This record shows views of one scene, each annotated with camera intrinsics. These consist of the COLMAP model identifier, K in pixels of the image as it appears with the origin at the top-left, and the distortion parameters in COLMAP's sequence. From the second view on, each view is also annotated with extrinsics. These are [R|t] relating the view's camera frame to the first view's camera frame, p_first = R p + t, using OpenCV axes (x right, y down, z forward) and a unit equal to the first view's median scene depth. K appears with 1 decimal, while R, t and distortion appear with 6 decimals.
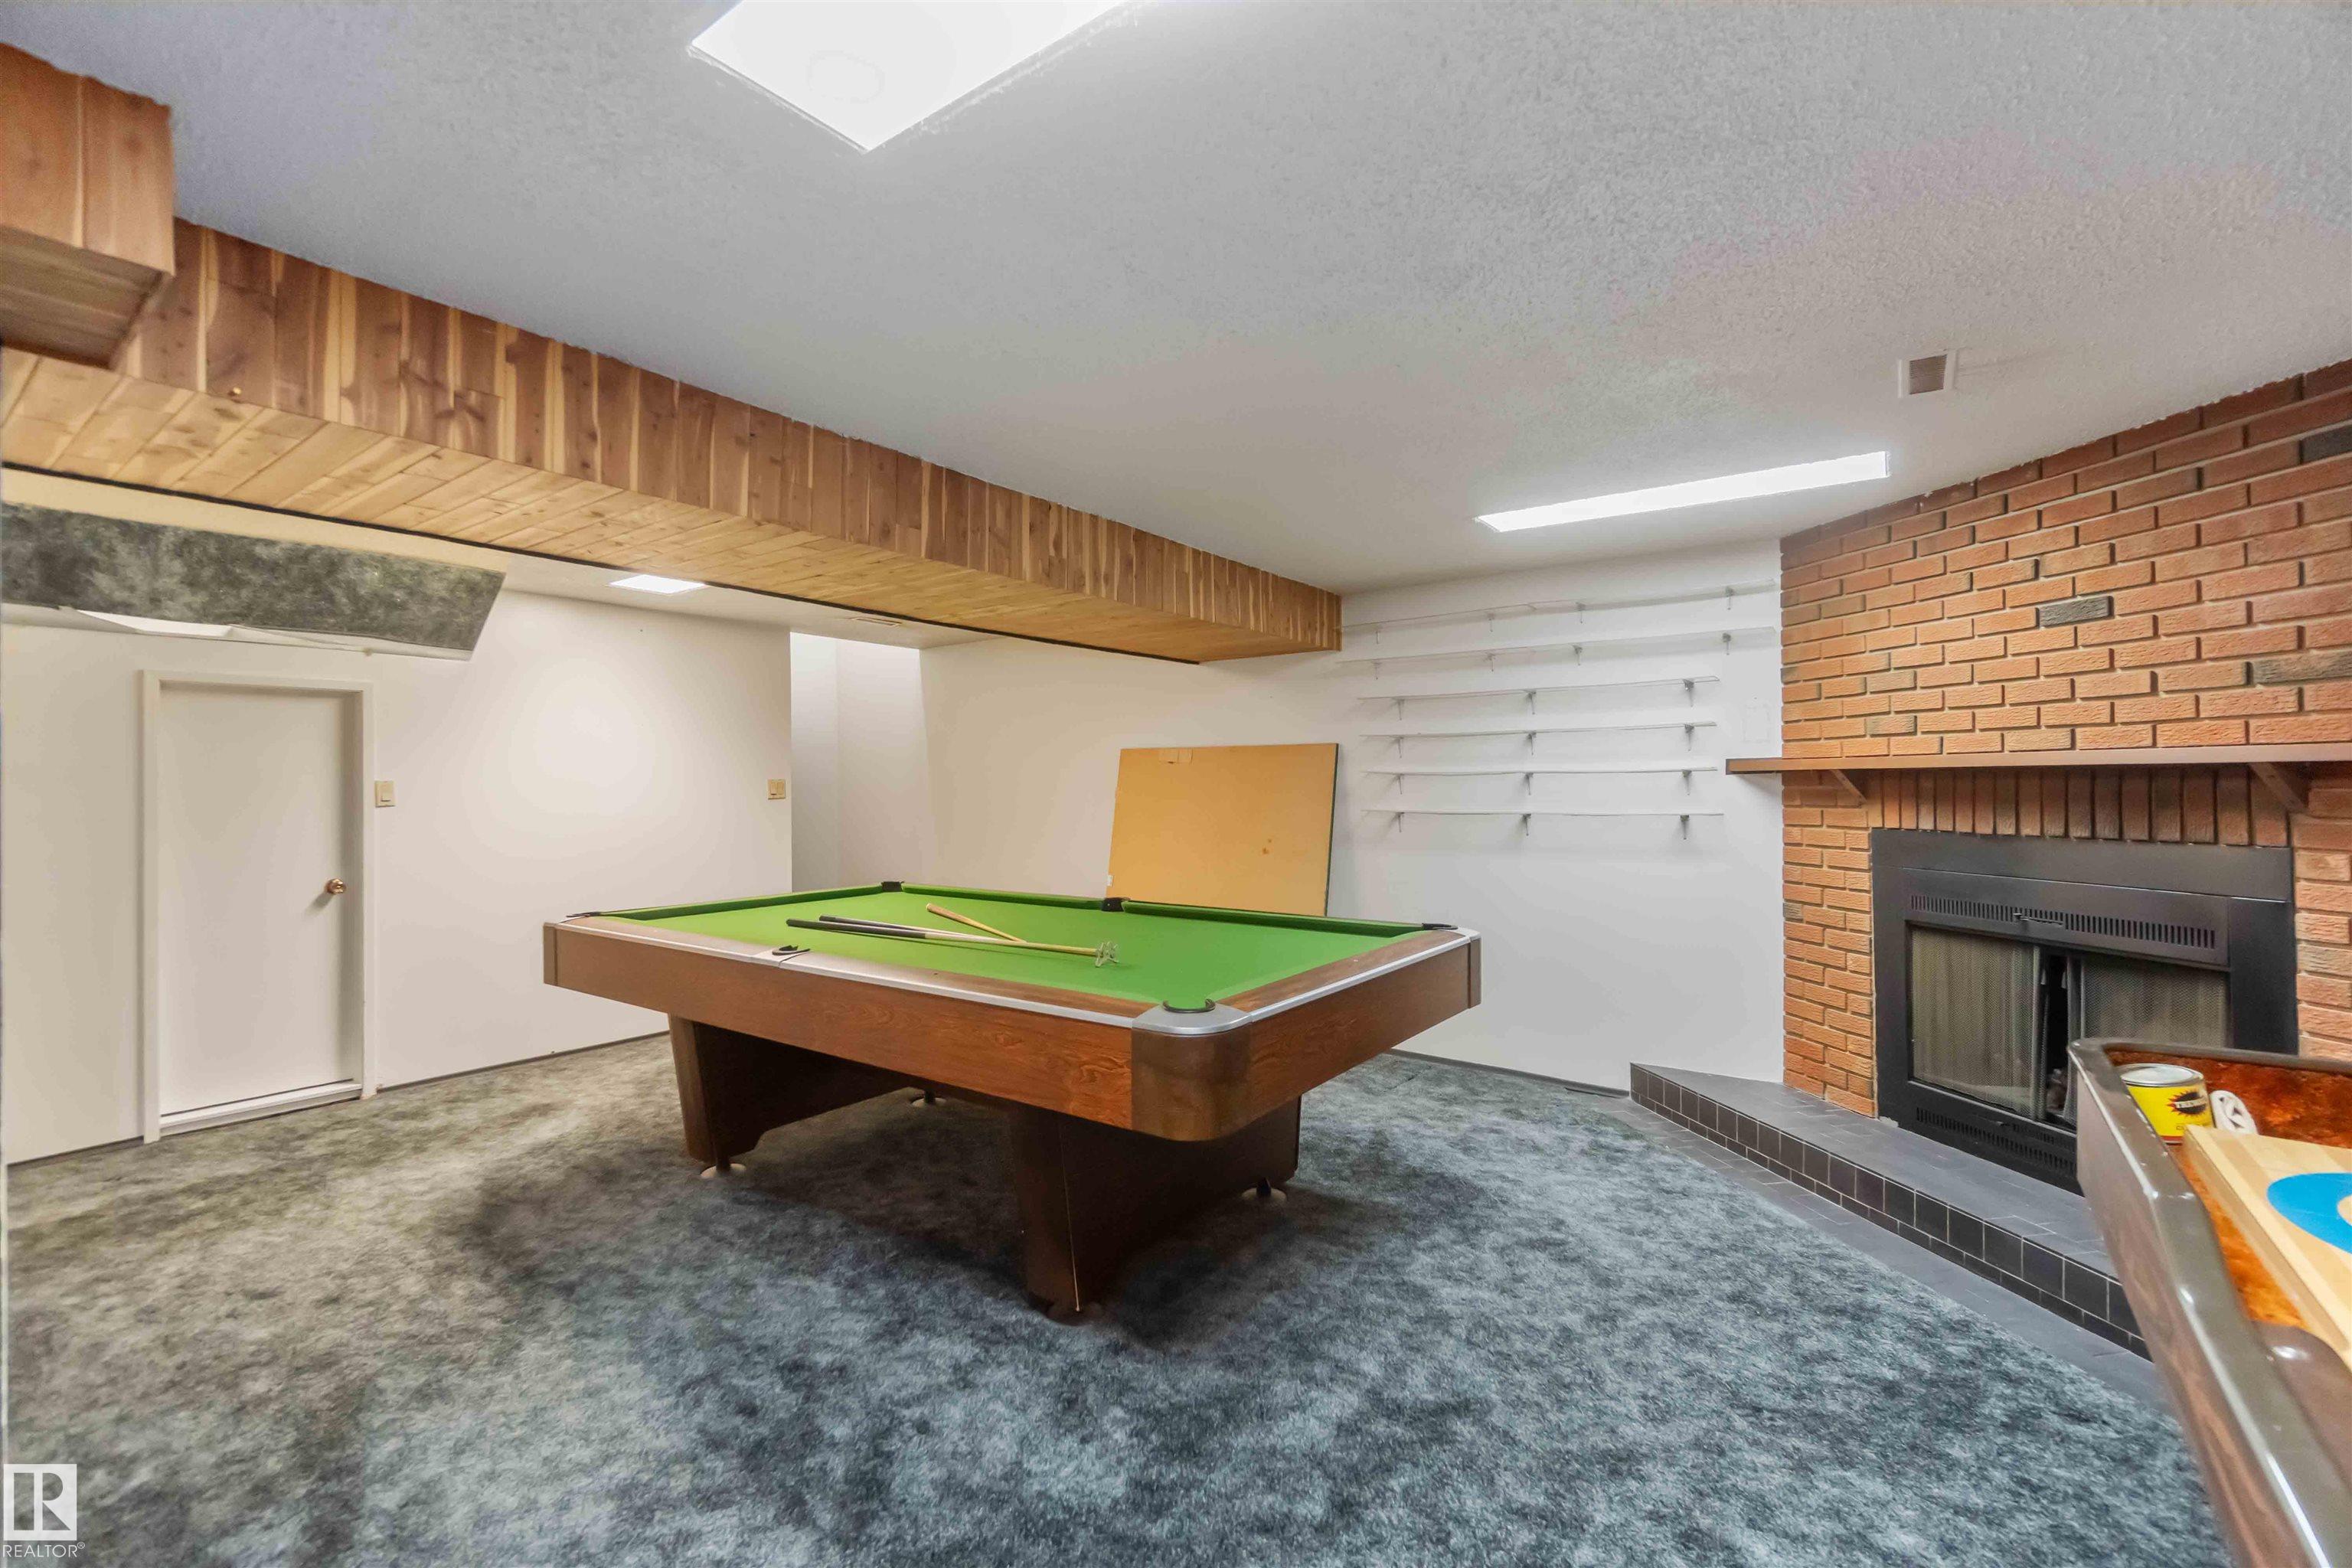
lens RADIAL K [[1045.2, 0, 1165.2], [0, 1045.2, 777.6], [0, 0, 1]] dist [-0.002348, 0.000008]
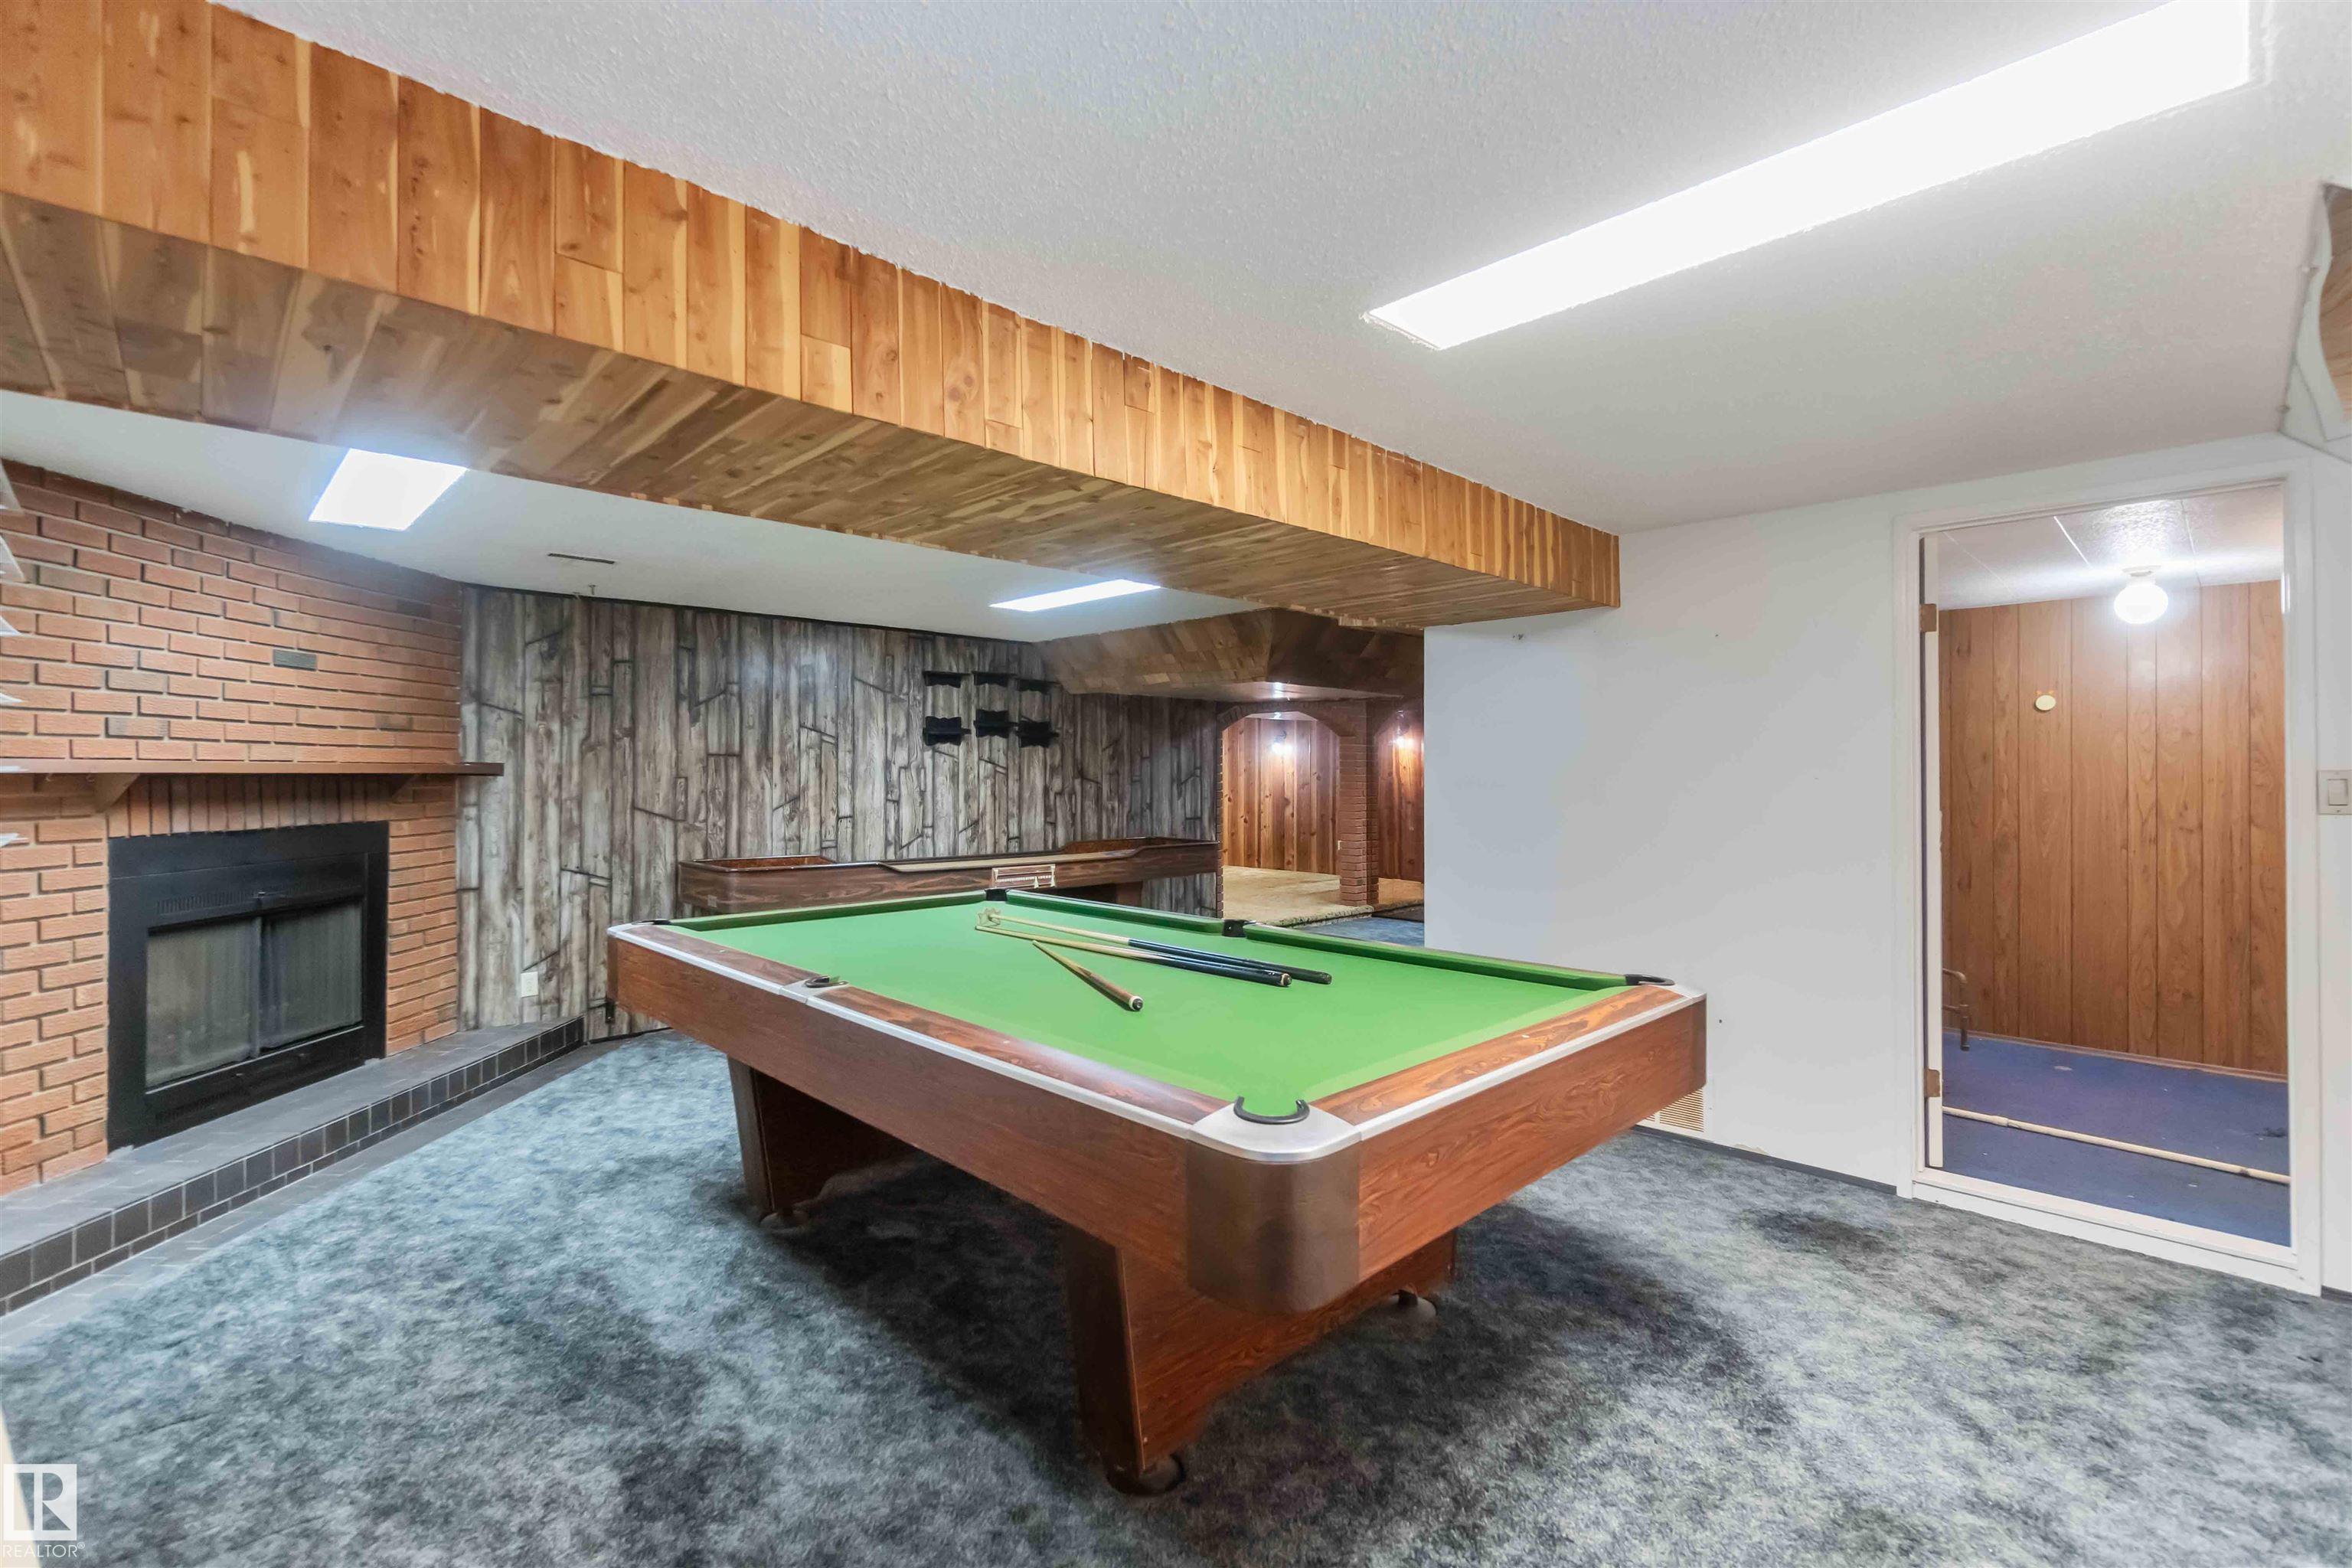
lens RADIAL K [[1045.2, 0, 1165.2], [0, 1045.2, 777.6], [0, 0, 1]] dist [-0.002348, 0.000008]
pose [[-0.987921, 0.005672, 0.154852, -0.373309], [0.005415, 0.999983, -0.002080, 0.002568], [-0.154861, -0.001216, -0.987936, 1.781017]]
